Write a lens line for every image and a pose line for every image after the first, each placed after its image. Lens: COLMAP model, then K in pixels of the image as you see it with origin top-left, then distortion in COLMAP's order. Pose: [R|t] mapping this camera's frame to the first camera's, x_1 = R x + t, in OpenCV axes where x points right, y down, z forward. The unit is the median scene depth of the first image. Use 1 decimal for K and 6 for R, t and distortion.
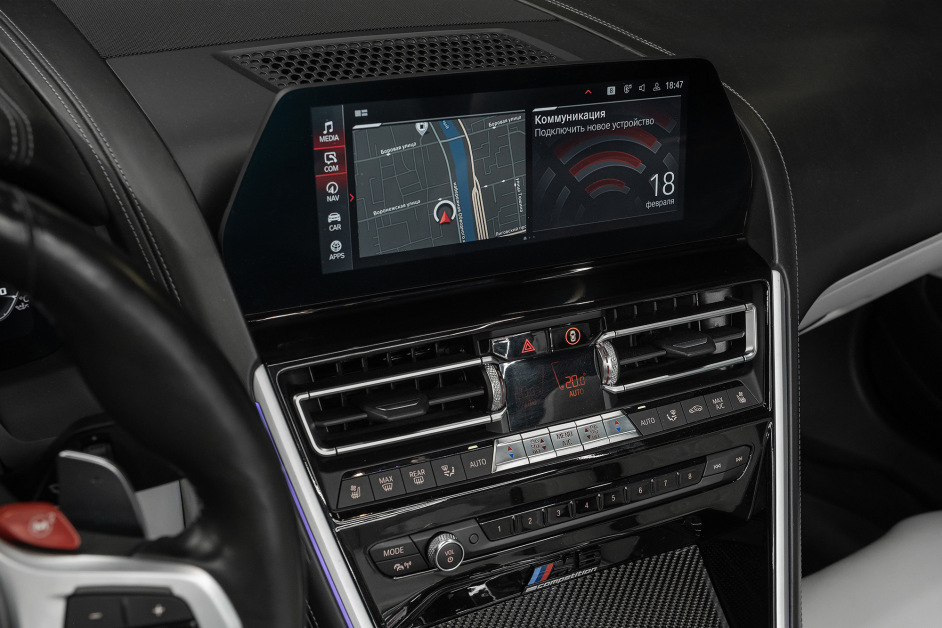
lens RADIAL K [[1051.9, 0, 468.2], [0, 1051.9, 306.2], [0, 0, 1]] dist [-0.019097, 0.000000]
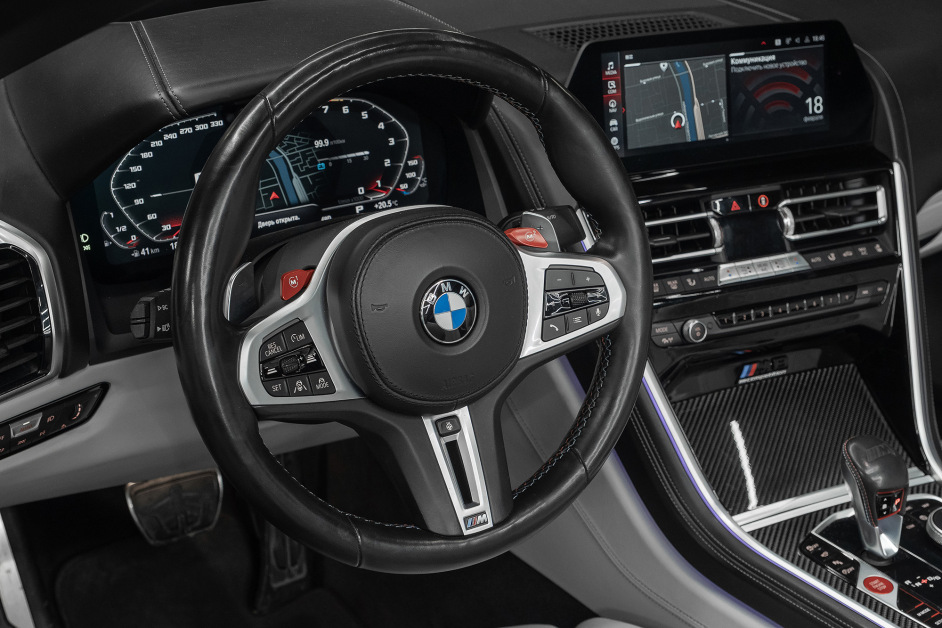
lens RADIAL K [[1394.8, 0, 474.8], [0, 1394.8, 307.3], [0, 0, 1]] dist [-0.012623, 0.000000]
pose [[0.998727, -0.044953, -0.022862, -0.277902], [0.042297, 0.993494, -0.105739, 0.376959], [0.027467, 0.104638, 0.994131, -0.997783]]
